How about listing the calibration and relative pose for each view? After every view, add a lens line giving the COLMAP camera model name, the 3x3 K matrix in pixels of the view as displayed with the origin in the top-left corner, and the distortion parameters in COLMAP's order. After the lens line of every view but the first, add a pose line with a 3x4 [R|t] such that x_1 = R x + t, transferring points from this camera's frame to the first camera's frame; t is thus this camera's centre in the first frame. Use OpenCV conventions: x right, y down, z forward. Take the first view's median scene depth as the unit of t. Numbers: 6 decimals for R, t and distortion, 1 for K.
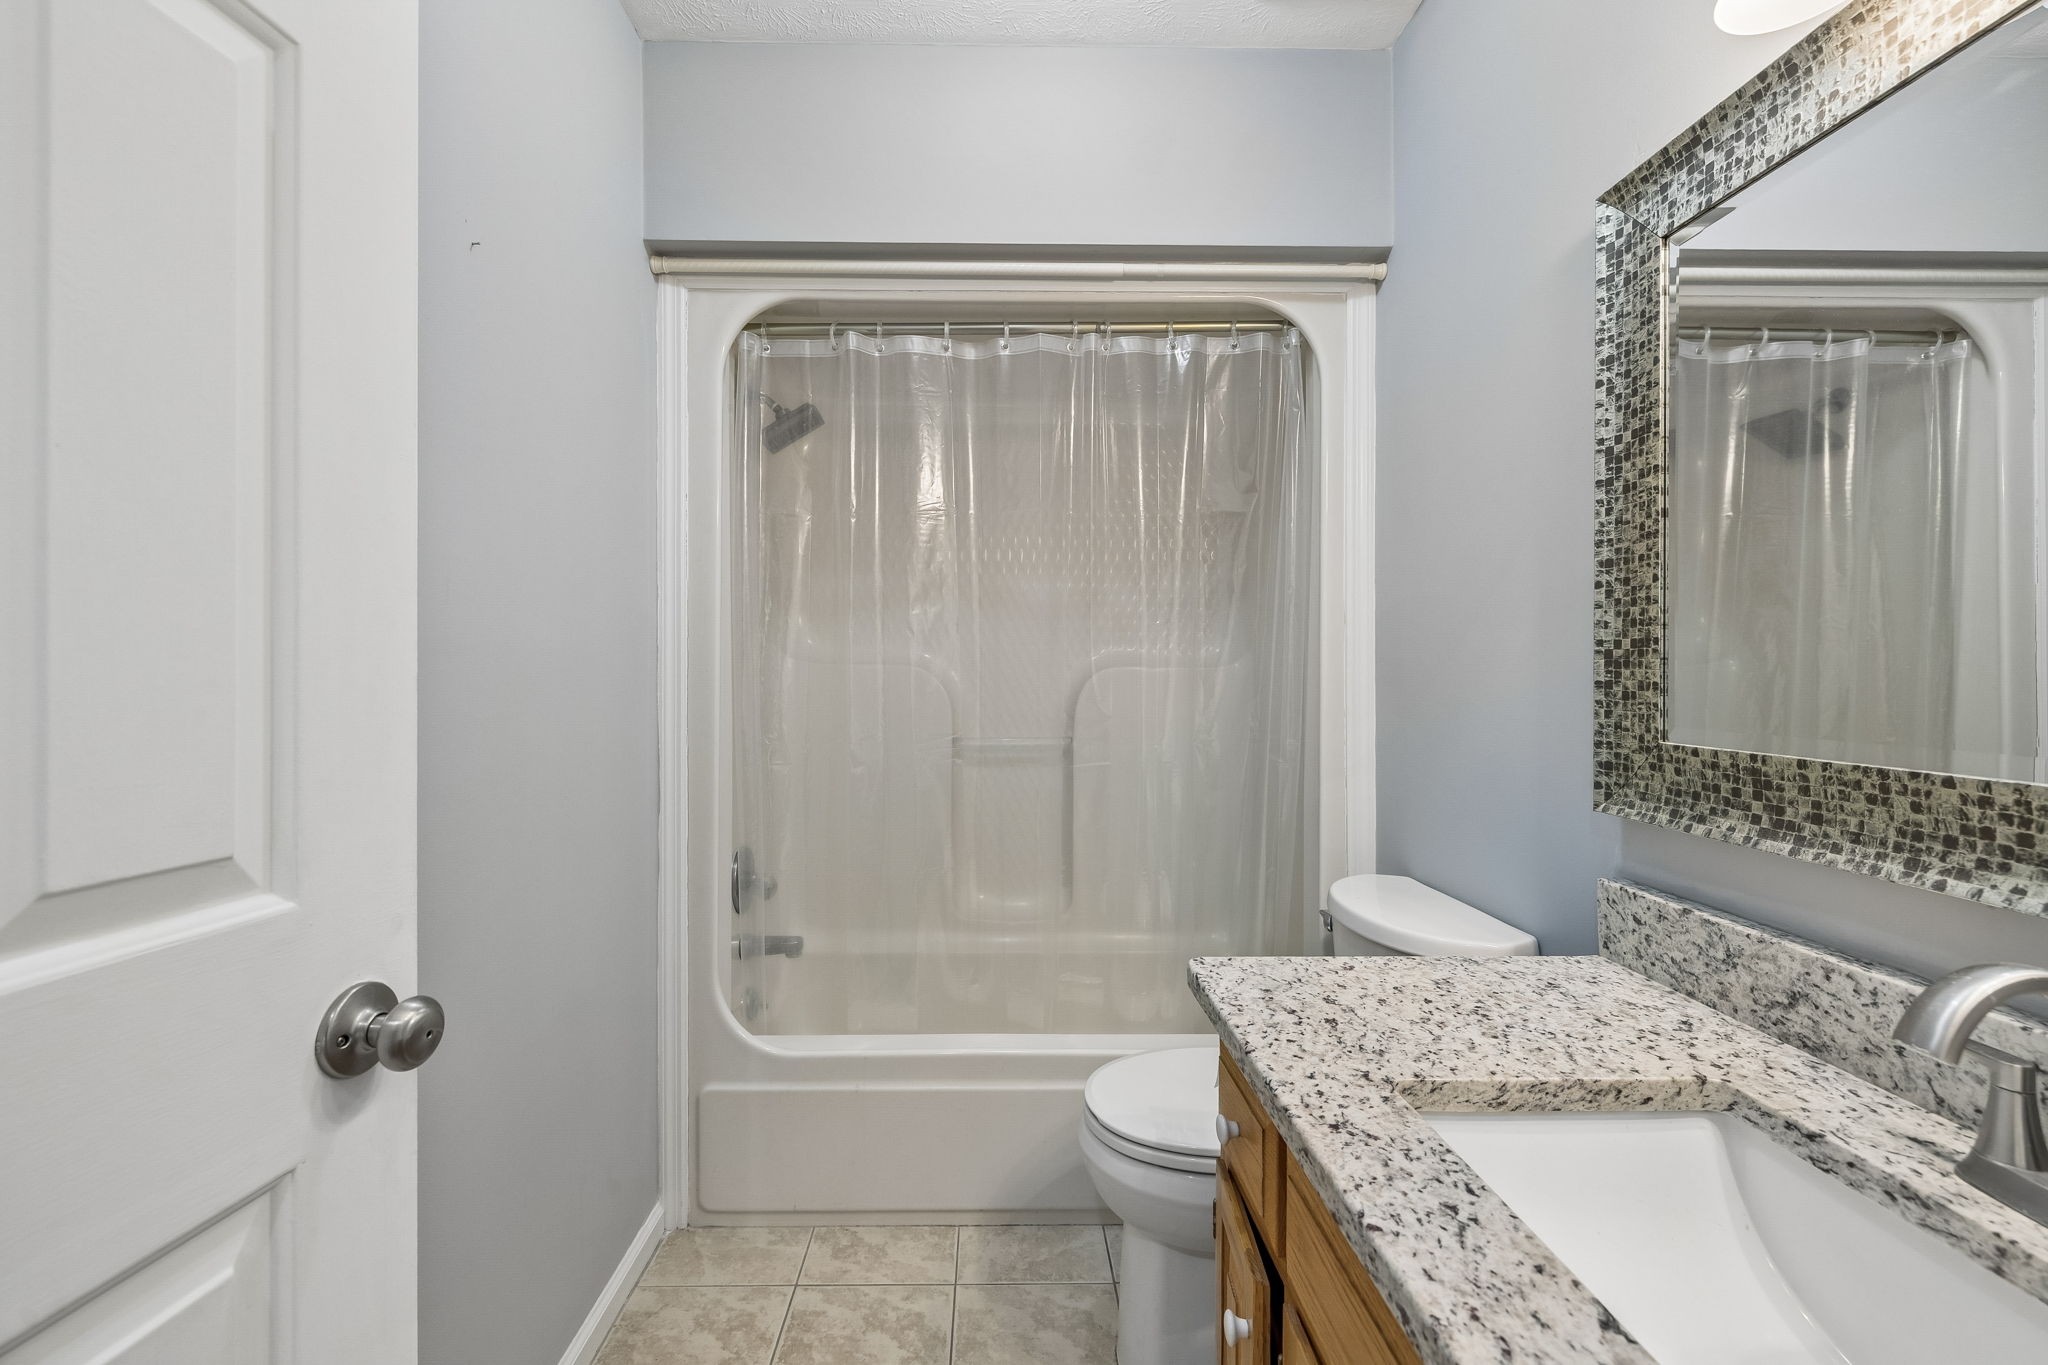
lens RADIAL K [[844.2, 0, 1013.5], [0, 844.2, 683.6], [0, 0, 1]] dist [-0.002797, -0.000272]
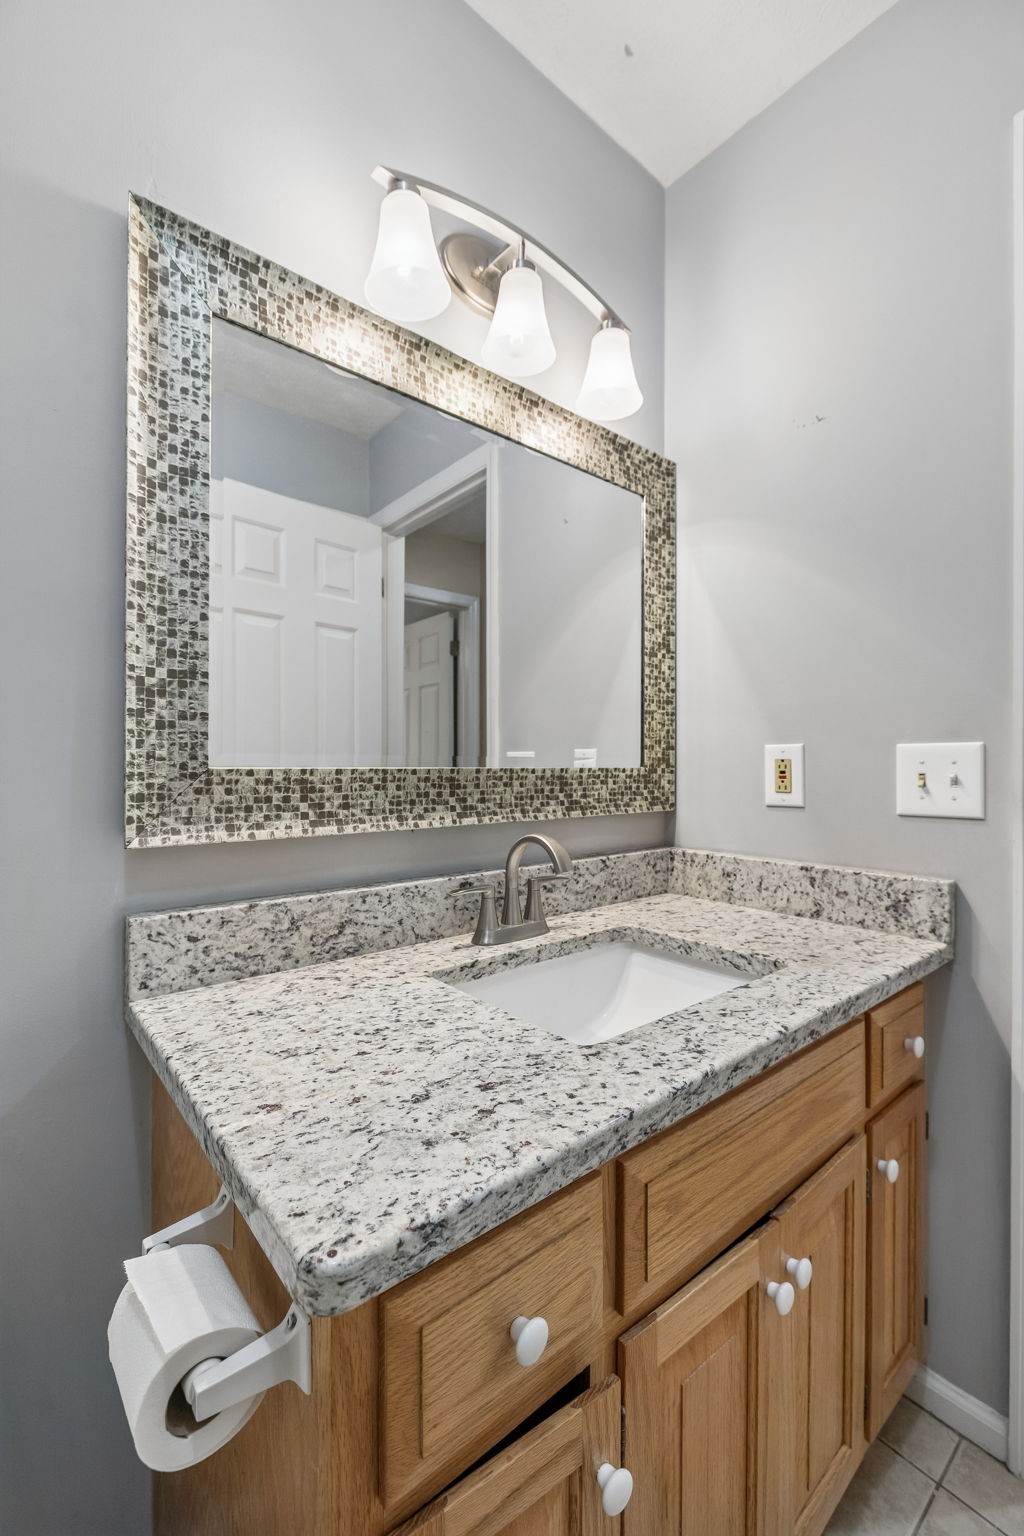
lens RADIAL K [[633.1, 0, 501.6], [0, 633.1, 762.7], [0, 0, 1]] dist [-0.002797, -0.000272]
pose [[-0.606340, -0.001008, 0.795205, -0.139320], [0.008686, 0.999931, 0.007891, 0.068490], [-0.795158, 0.011692, -0.606289, 1.367955]]
